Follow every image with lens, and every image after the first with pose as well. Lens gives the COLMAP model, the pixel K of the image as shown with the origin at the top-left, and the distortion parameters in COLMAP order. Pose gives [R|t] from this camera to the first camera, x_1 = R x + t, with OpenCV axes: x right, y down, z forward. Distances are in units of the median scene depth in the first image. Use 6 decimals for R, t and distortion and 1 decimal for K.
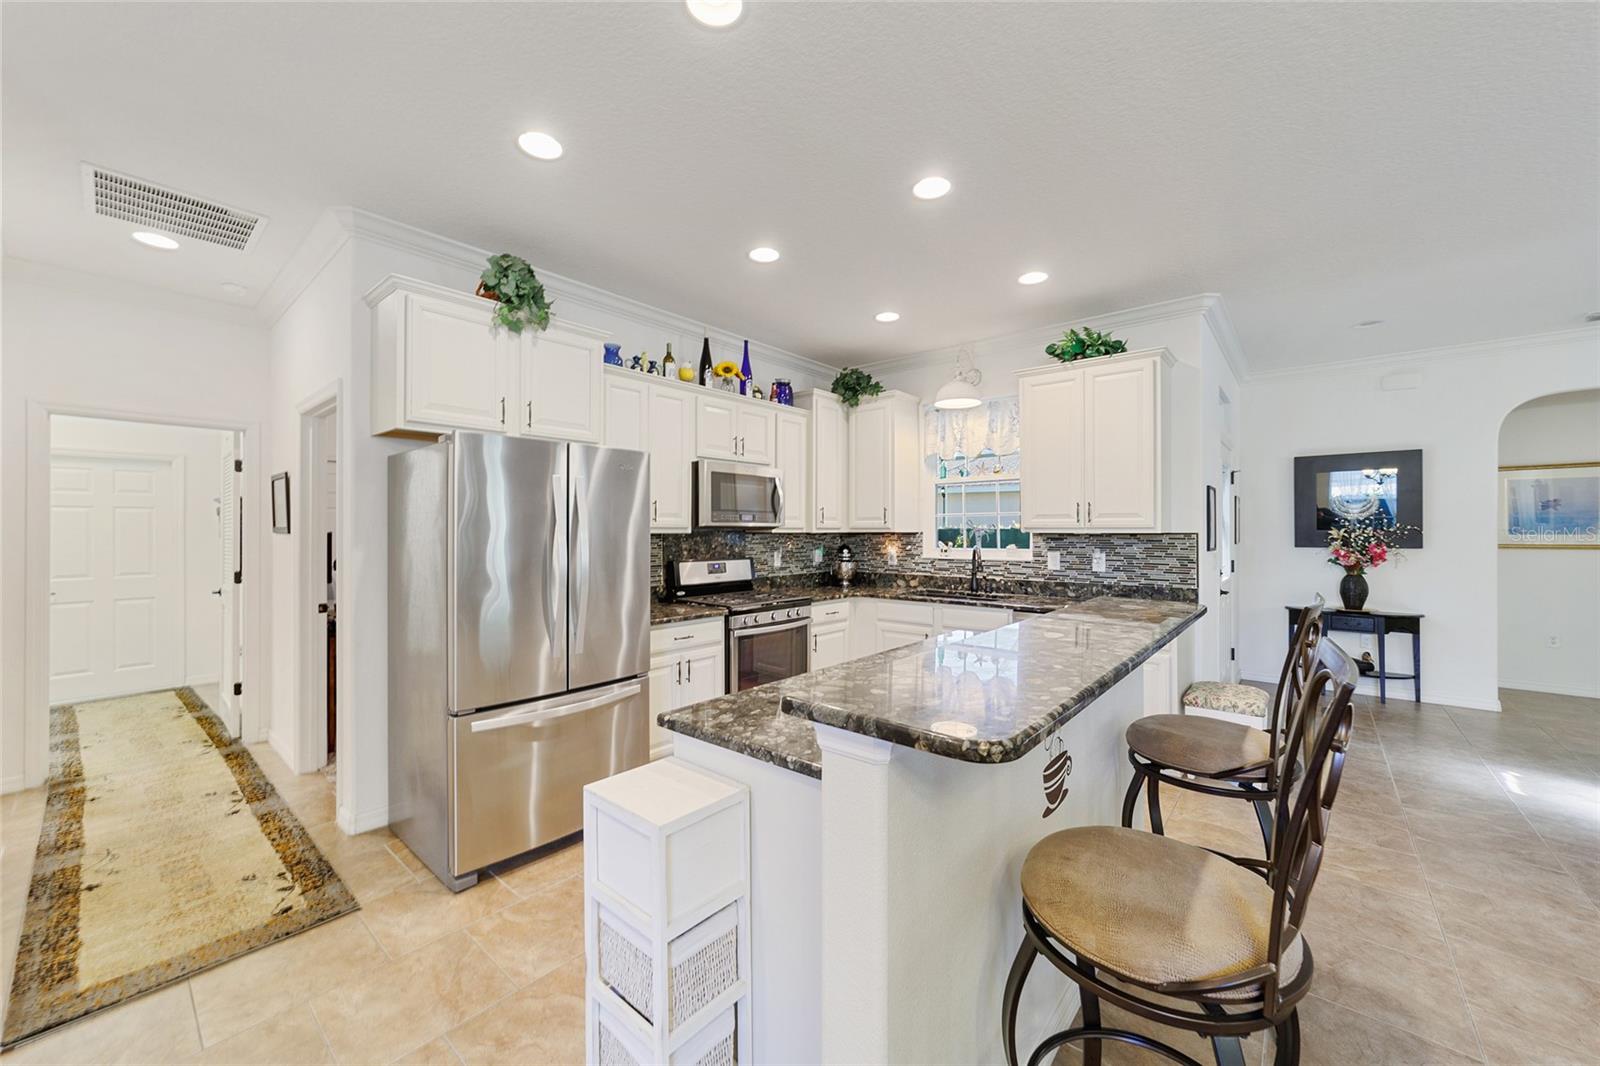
lens RADIAL K [[619.4, 0, 798.9], [0, 619.4, 525.3], [0, 0, 1]] dist [-0.007404, 0.001316]
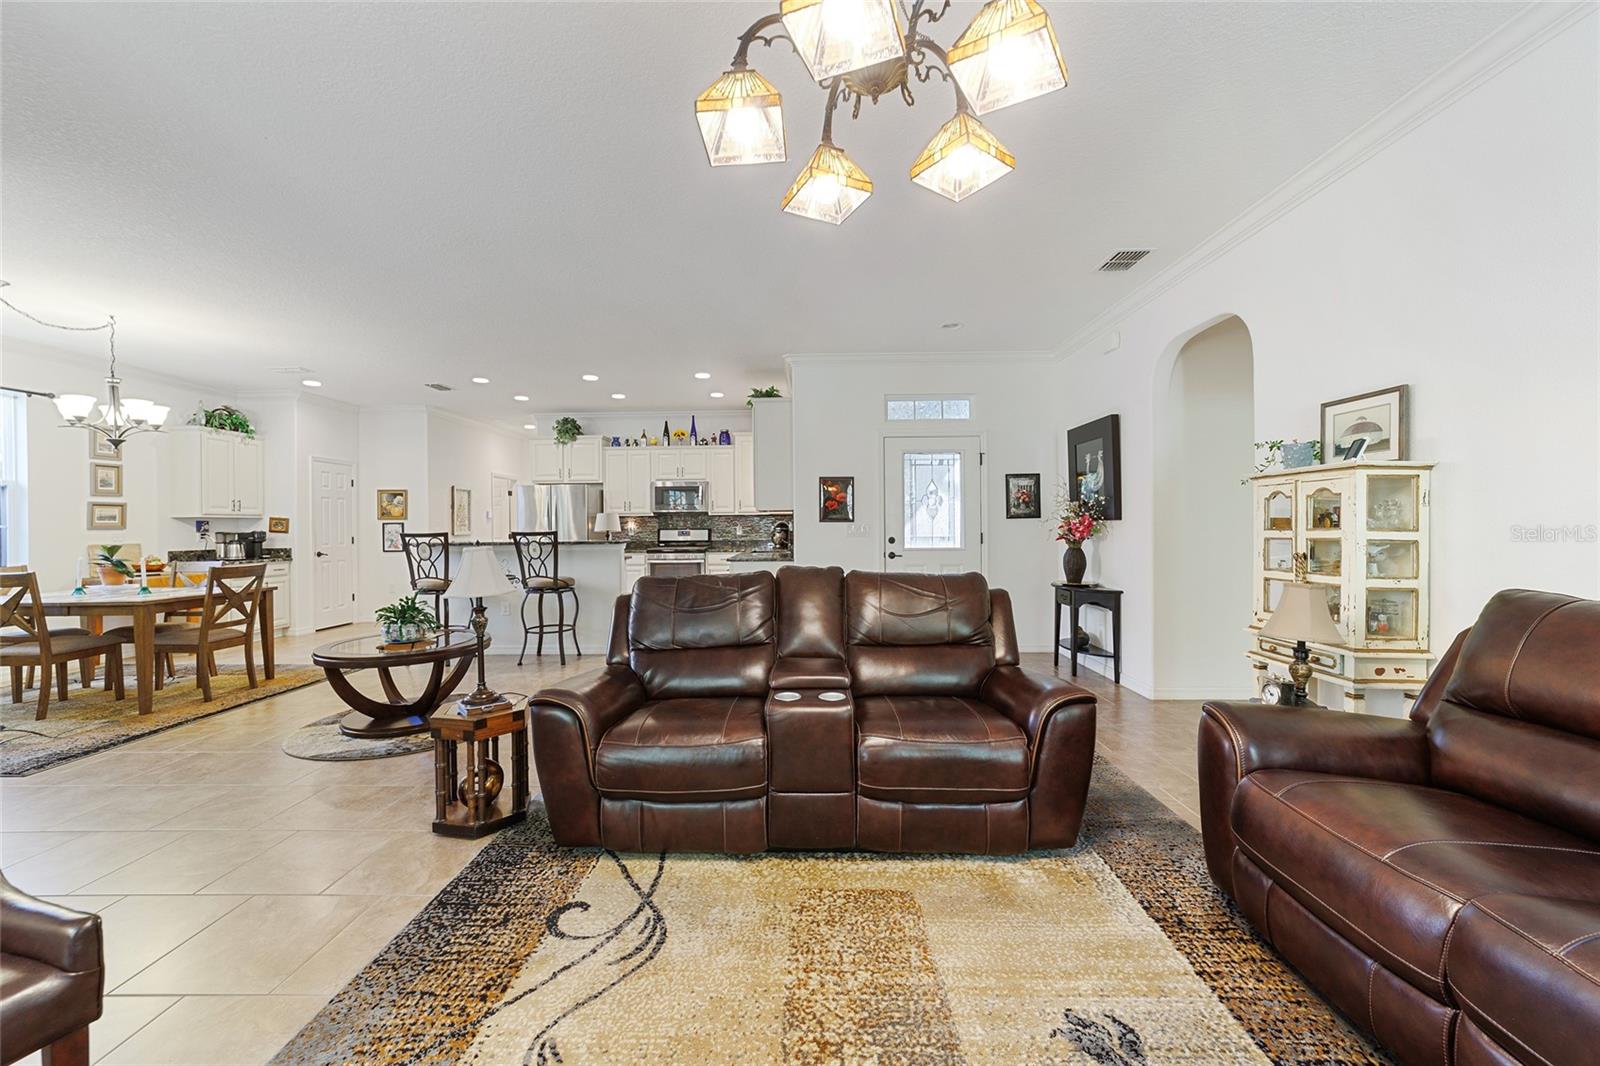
lens RADIAL K [[619.4, 0, 799.7], [0, 619.4, 533.6], [0, 0, 1]] dist [-0.007404, 0.001316]
pose [[0.625156, 0.004594, -0.780486, 1.613834], [0.013642, 0.999766, 0.016812, 0.040190], [0.780380, -0.021158, 0.624947, 0.037440]]
